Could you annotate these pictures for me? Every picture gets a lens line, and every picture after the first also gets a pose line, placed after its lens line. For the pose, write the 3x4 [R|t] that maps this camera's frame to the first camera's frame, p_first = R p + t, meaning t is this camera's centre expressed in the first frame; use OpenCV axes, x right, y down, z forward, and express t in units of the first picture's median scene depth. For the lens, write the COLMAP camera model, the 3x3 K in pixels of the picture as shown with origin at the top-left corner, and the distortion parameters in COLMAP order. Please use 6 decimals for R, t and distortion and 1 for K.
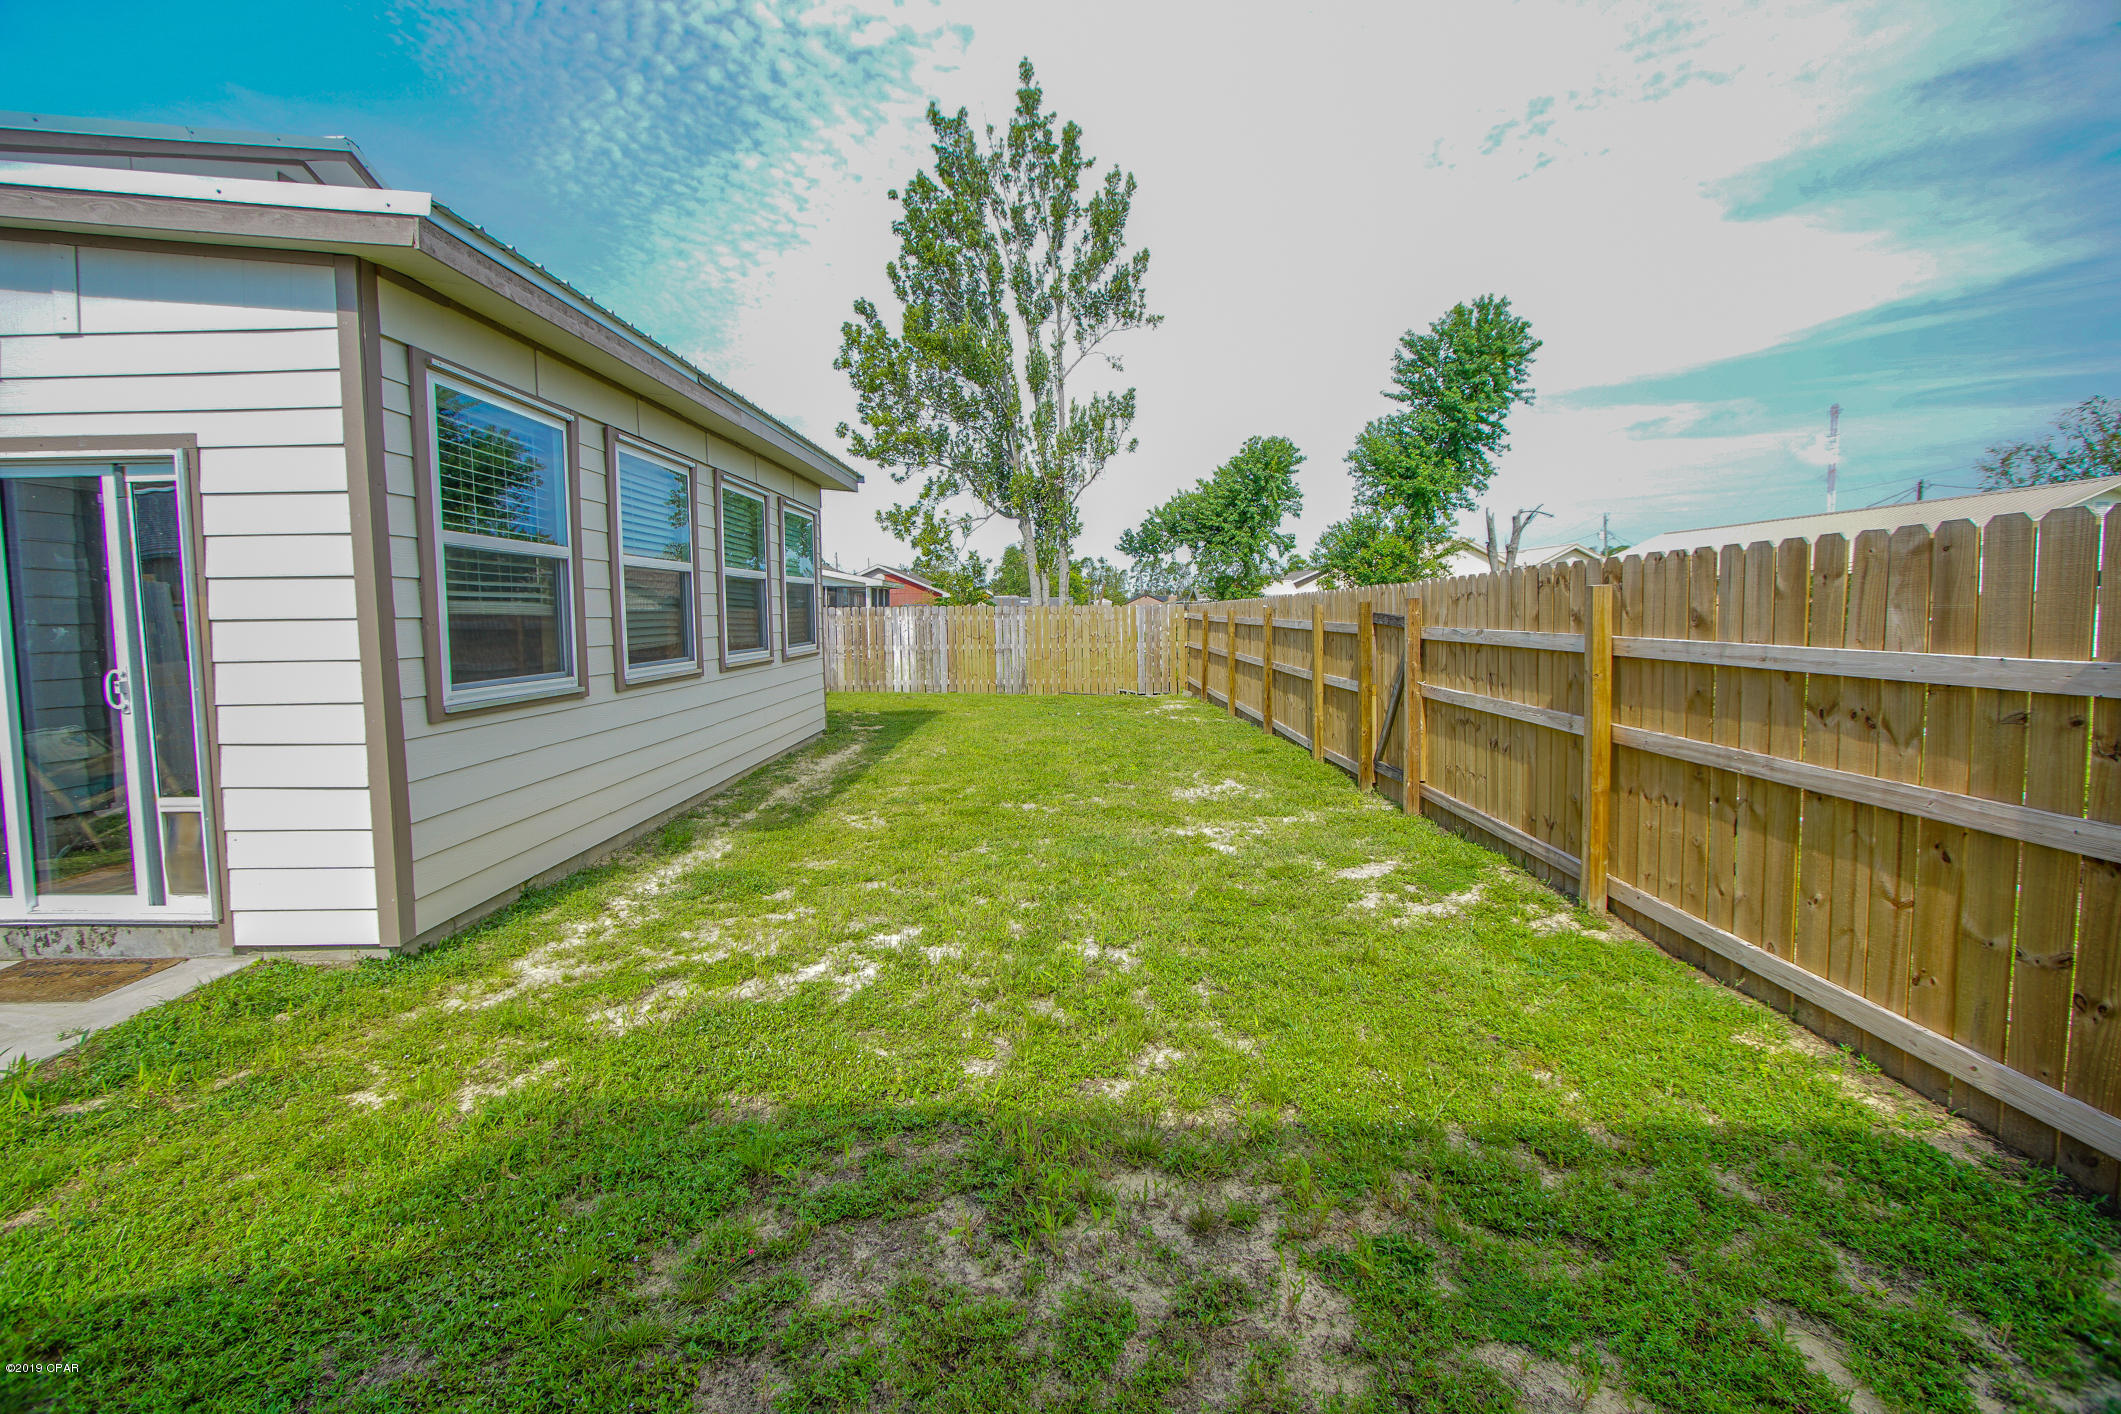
lens RADIAL K [[934.1, 0, 1067.5], [0, 934.1, 689.1], [0, 0, 1]] dist [-0.033656, 0.005391]
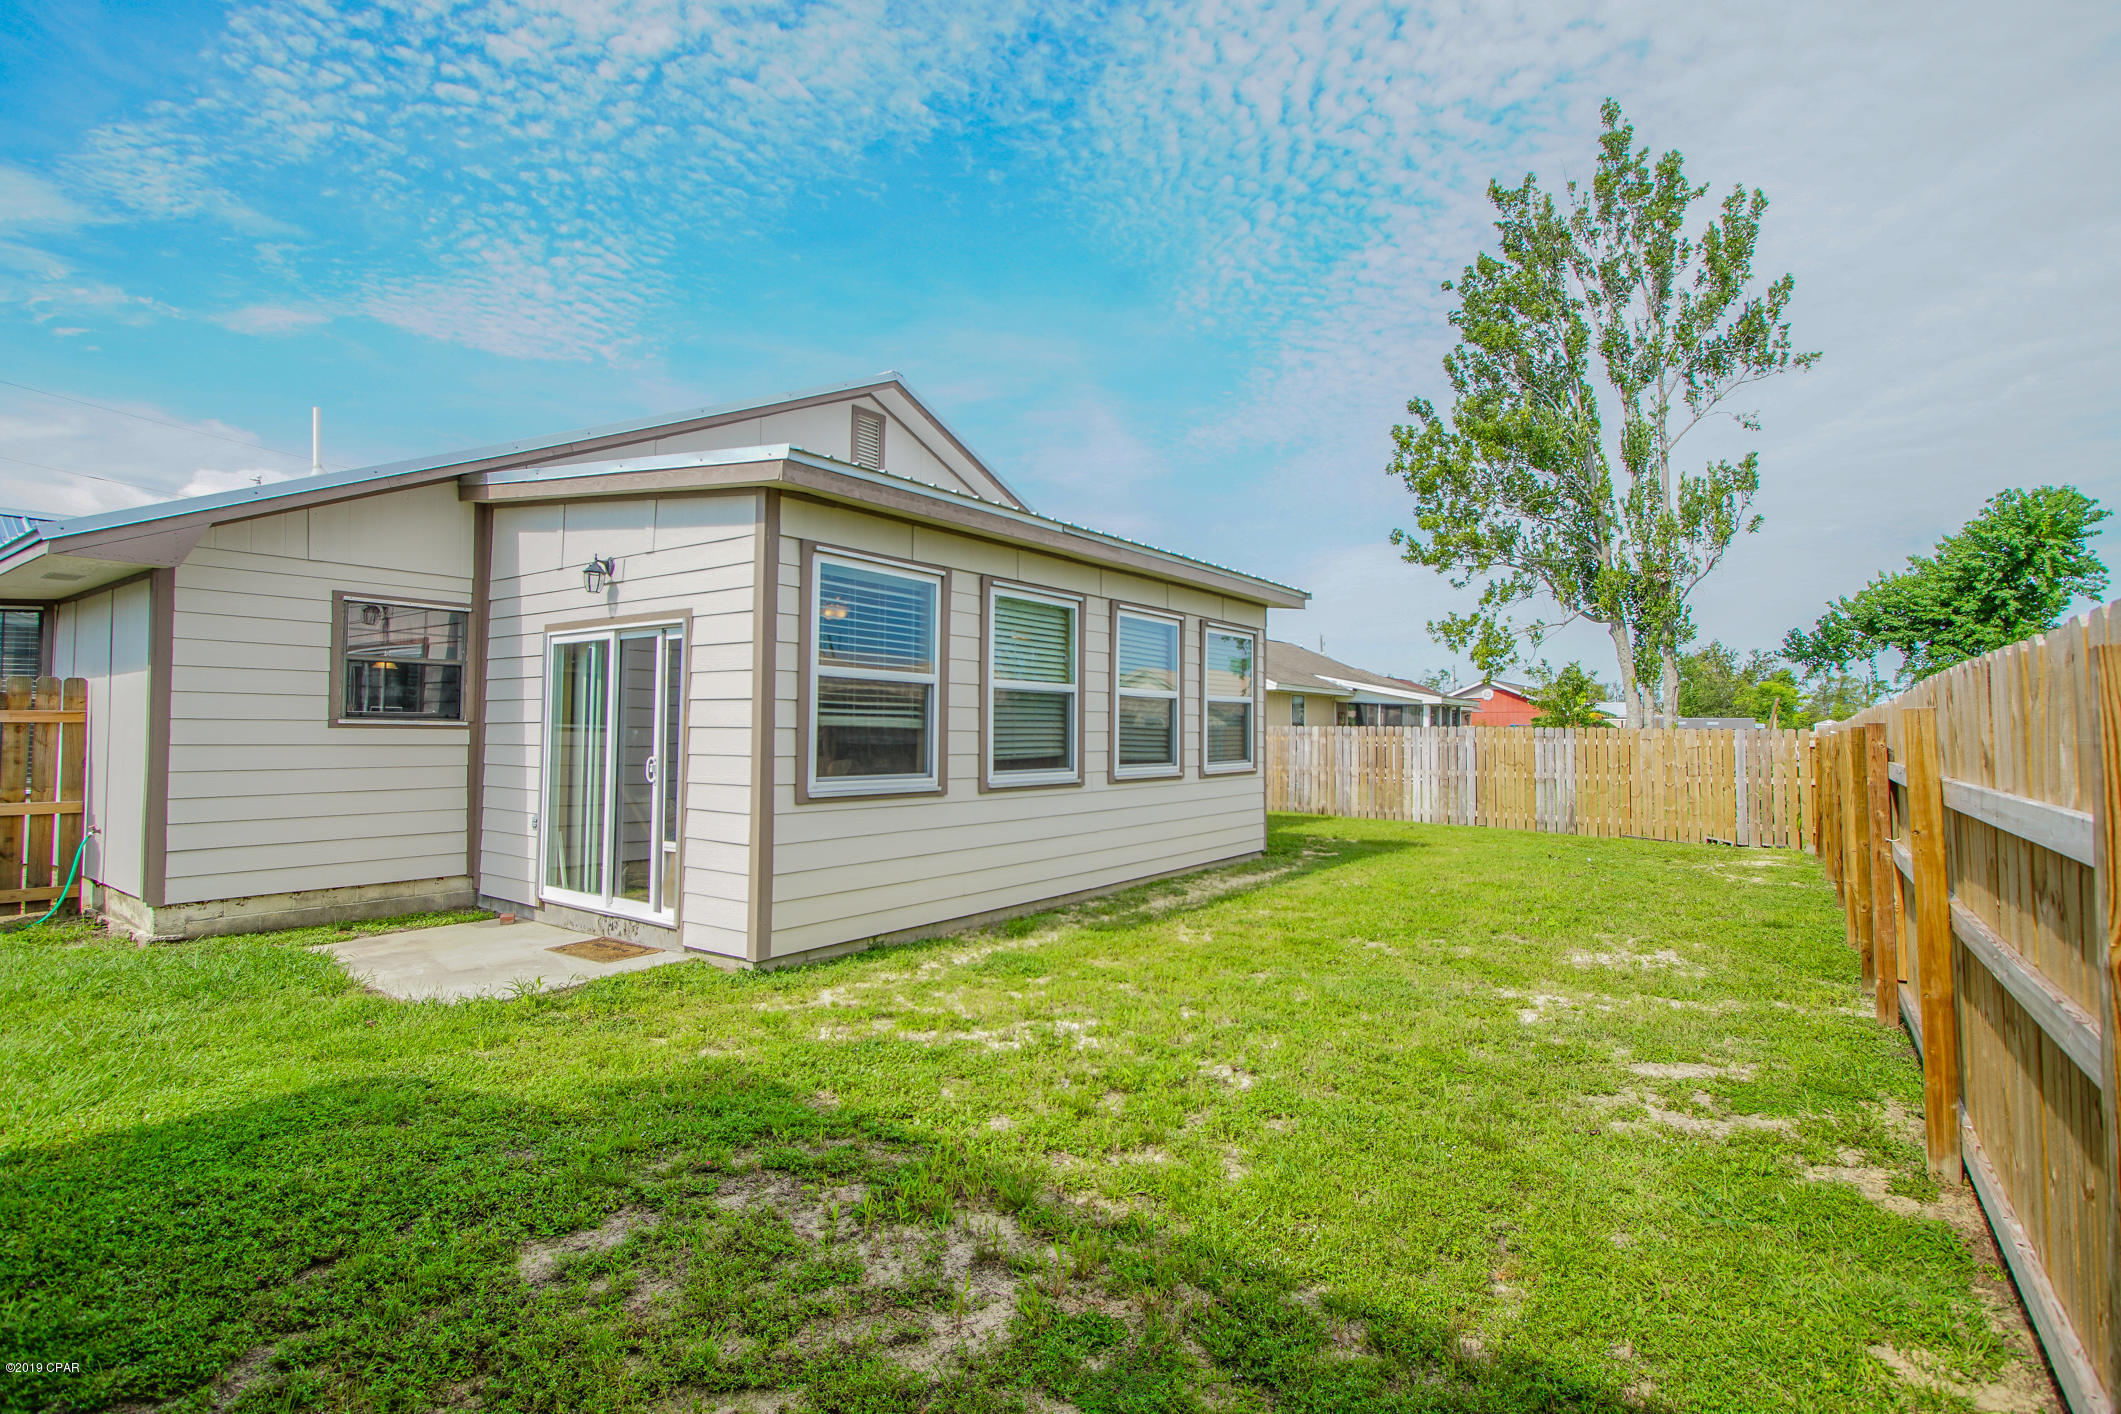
lens RADIAL K [[1027.7, 0, 1058.9], [0, 1027.7, 698.9], [0, 0, 1]] dist [-0.022685, -0.000924]
pose [[0.814669, 0.001501, -0.579924, 0.363752], [-0.066344, 0.993672, -0.090628, -0.004706], [0.576119, 0.112307, 0.809614, -0.028514]]
